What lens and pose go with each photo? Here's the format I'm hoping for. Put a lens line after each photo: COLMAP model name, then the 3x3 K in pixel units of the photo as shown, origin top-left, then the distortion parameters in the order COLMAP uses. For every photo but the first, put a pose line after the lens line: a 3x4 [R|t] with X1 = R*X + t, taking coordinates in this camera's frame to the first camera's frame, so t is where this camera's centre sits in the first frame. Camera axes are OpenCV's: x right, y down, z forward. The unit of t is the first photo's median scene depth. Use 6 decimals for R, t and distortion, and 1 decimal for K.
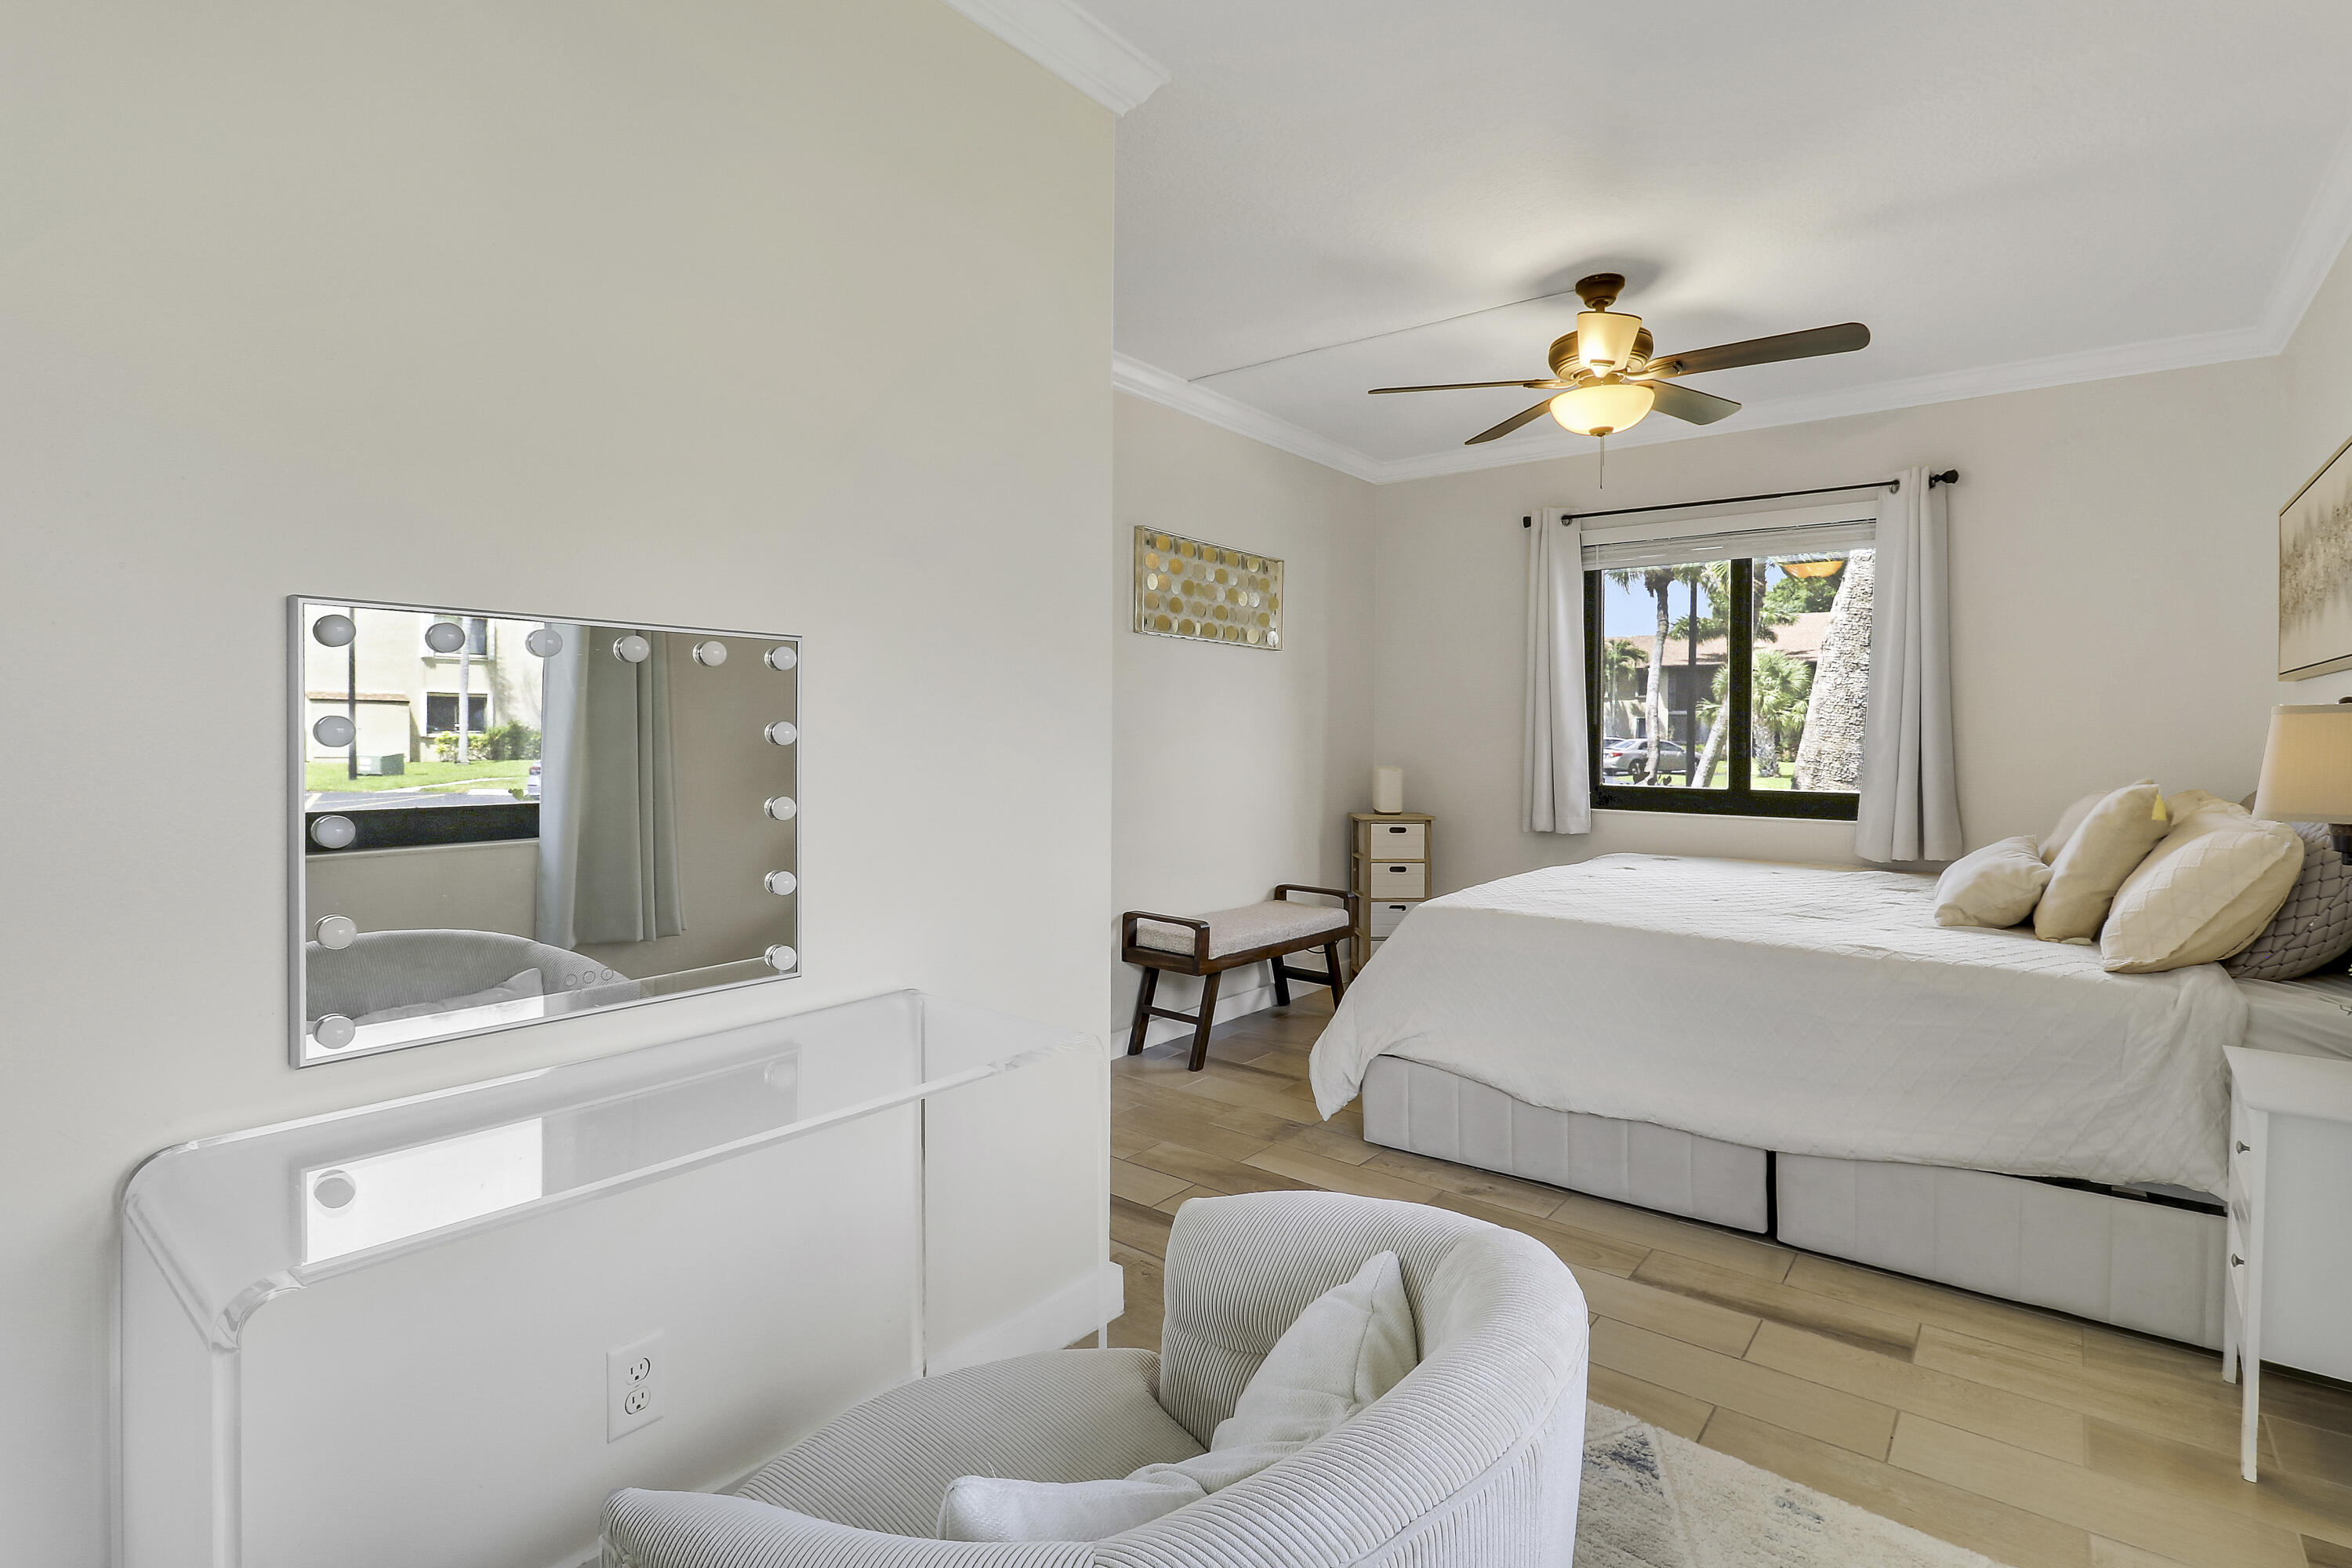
lens RADIAL K [[1102.3, 0, 1201.6], [0, 1102.3, 775.2], [0, 0, 1]] dist [0.002572, -0.016869]
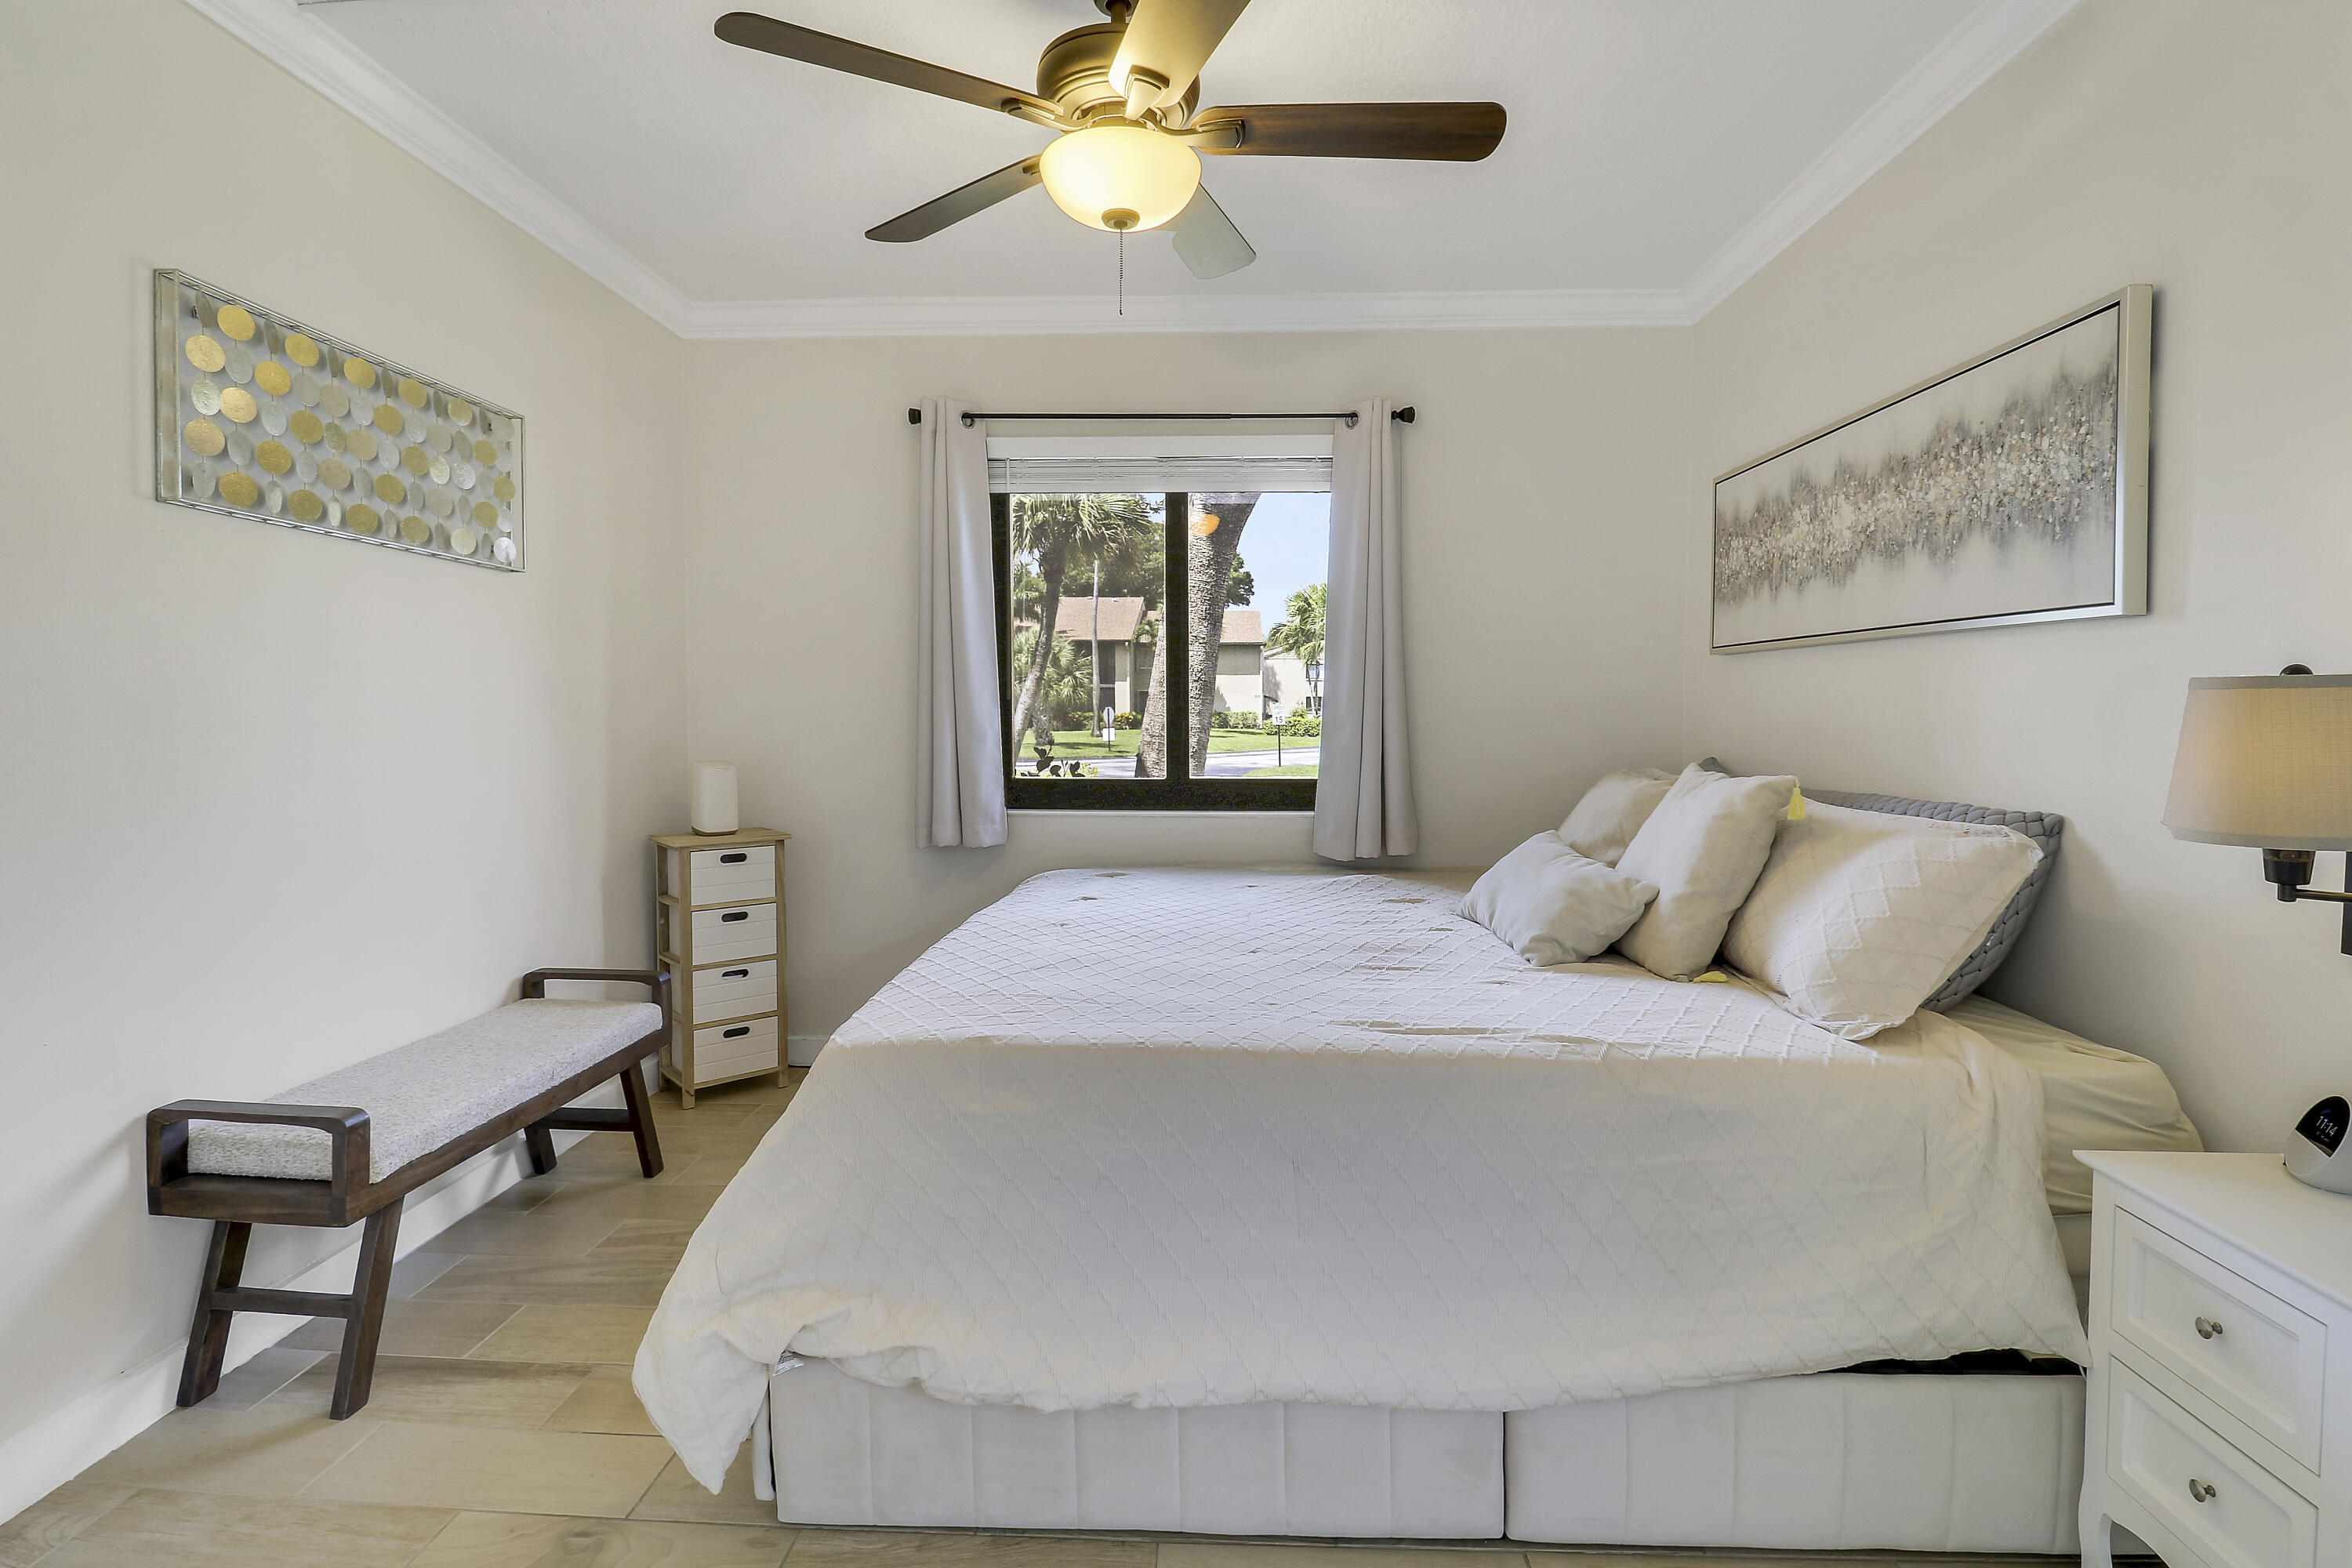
lens RADIAL K [[1106.3, 0, 1183.2], [0, 1106.3, 741.6], [0, 0, 1]] dist [0.000480, -0.015035]
pose [[0.819955, -0.023285, 0.571954, 0.025023], [0.025996, 0.999656, 0.003429, -0.018393], [-0.571837, 0.012056, 0.820278, 0.353815]]
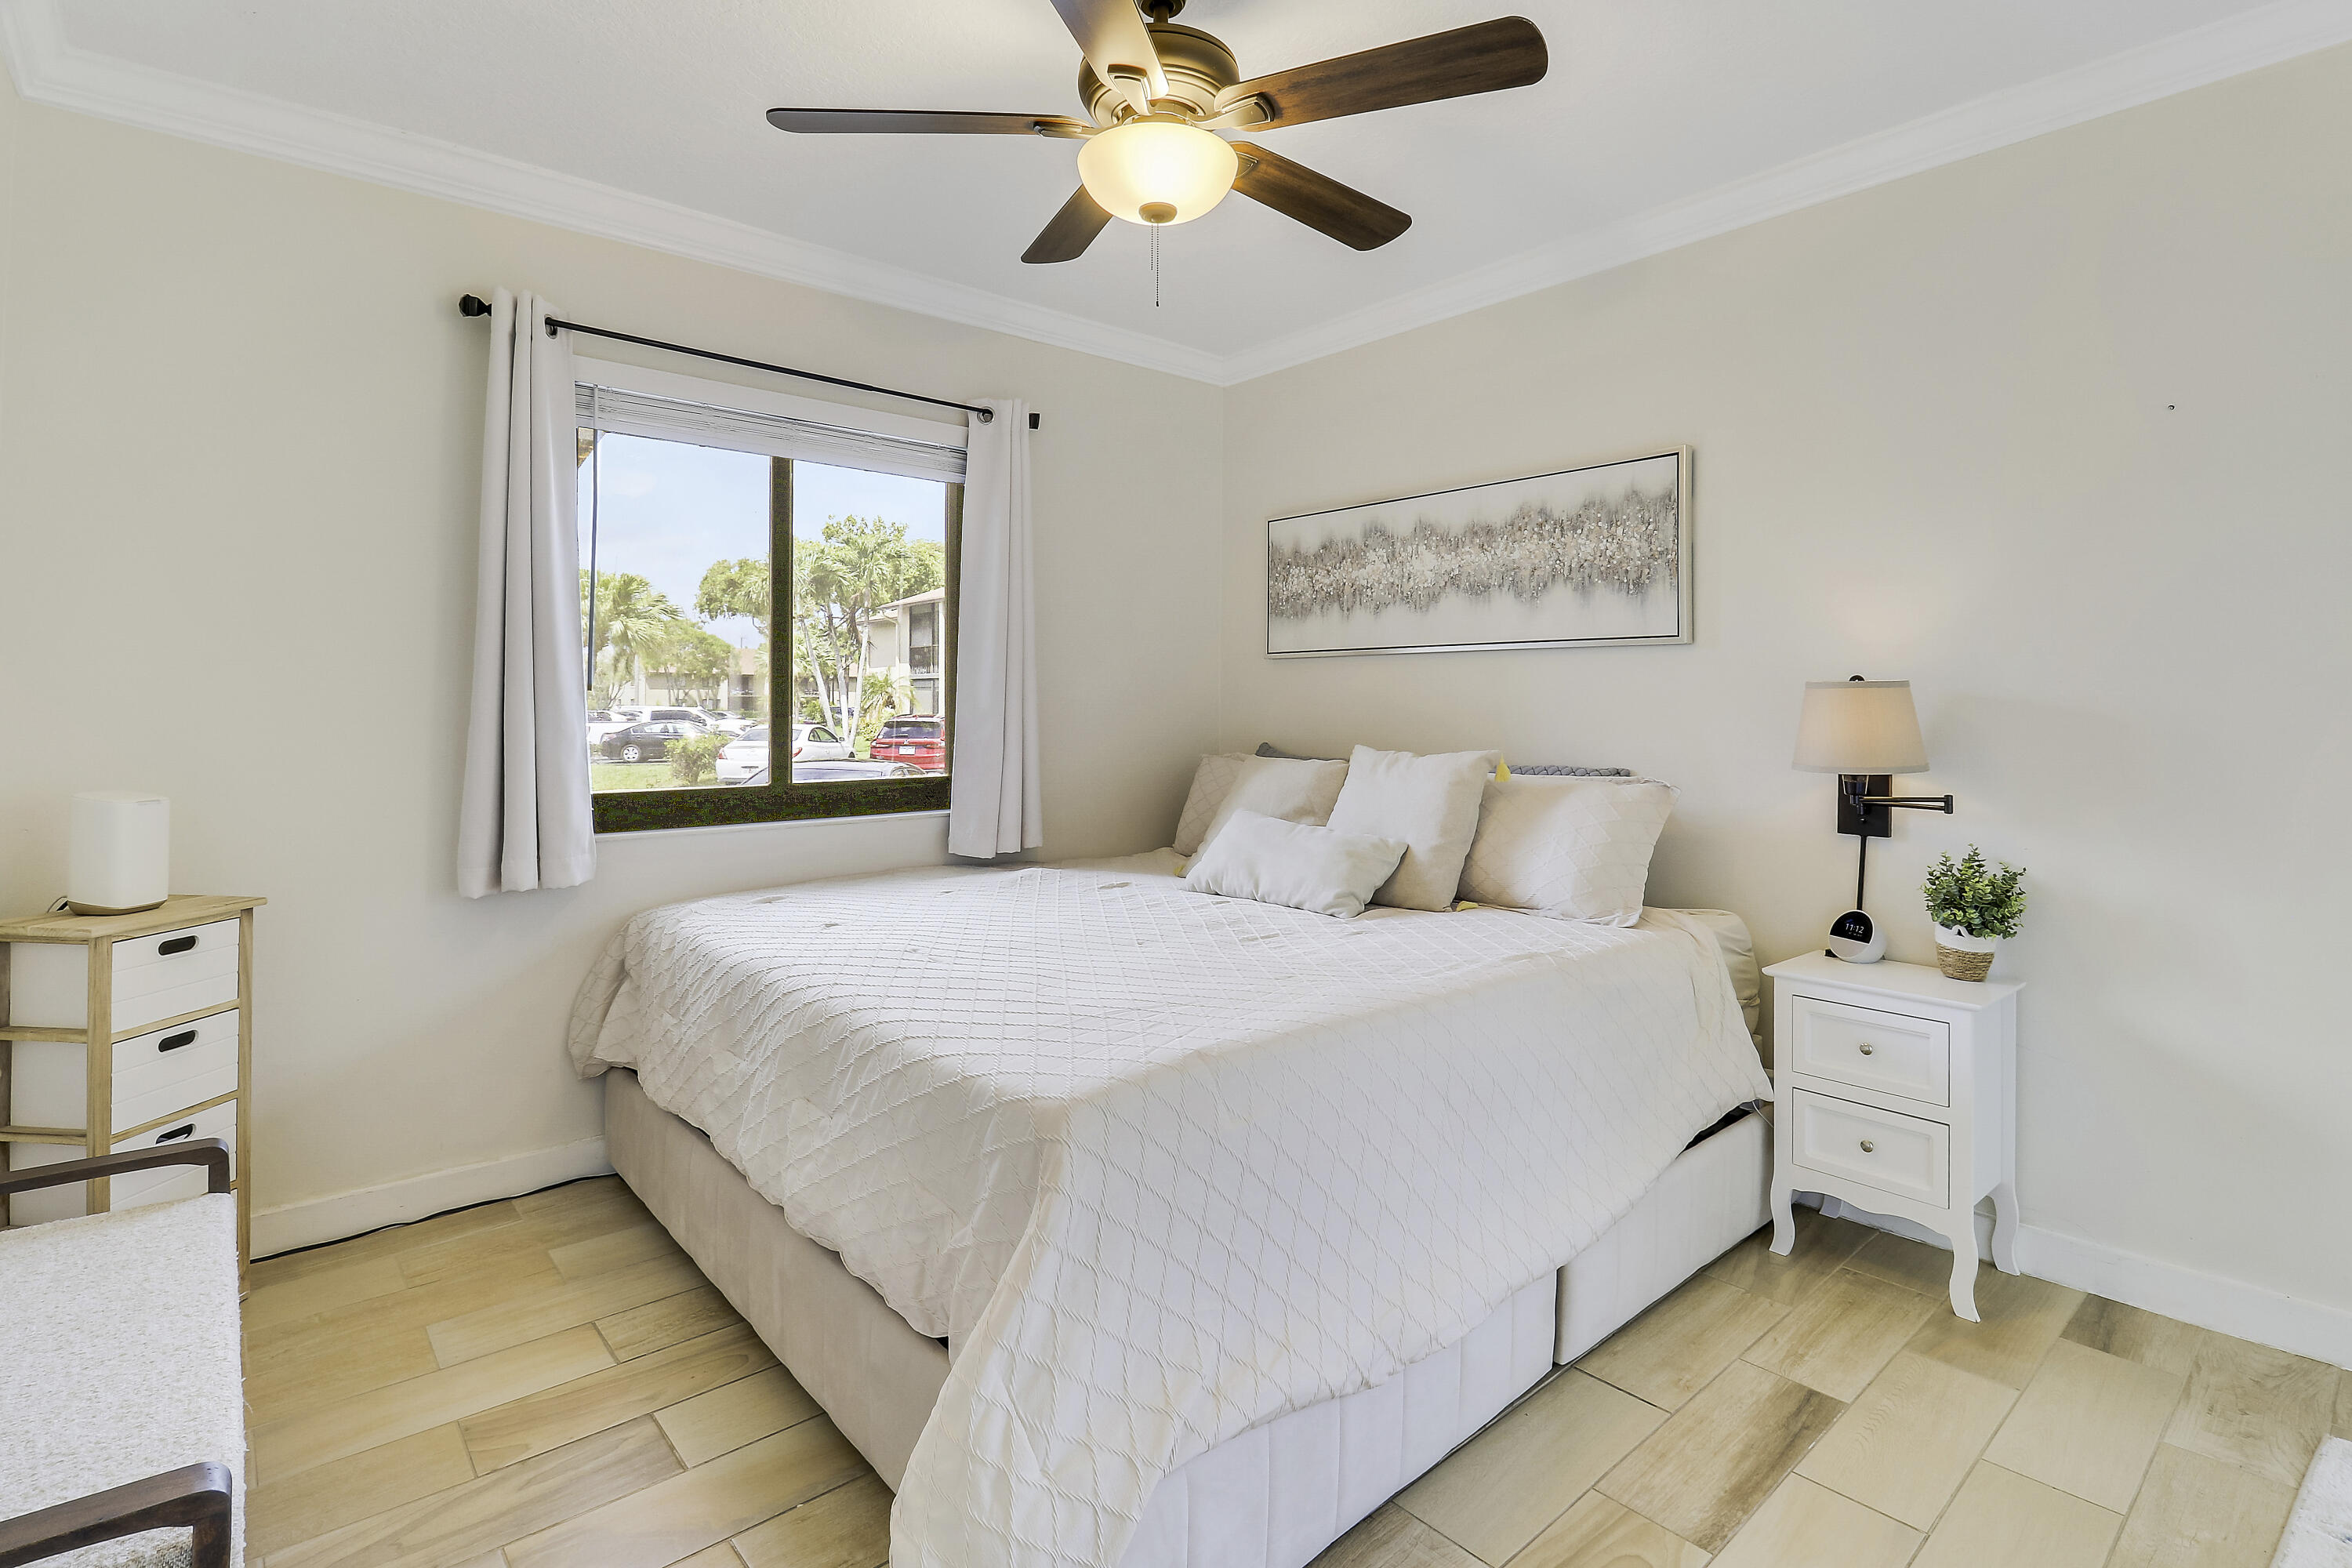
lens RADIAL K [[1119.8, 0, 1188.1], [0, 1119.8, 685.3], [0, 0, 1]] dist [0.000809, -0.000369]
pose [[0.205473, 0.011494, 0.978595, -0.181024], [0.039874, 0.999002, -0.020106, -0.027836], [-0.977850, 0.043152, 0.204809, 0.643775]]
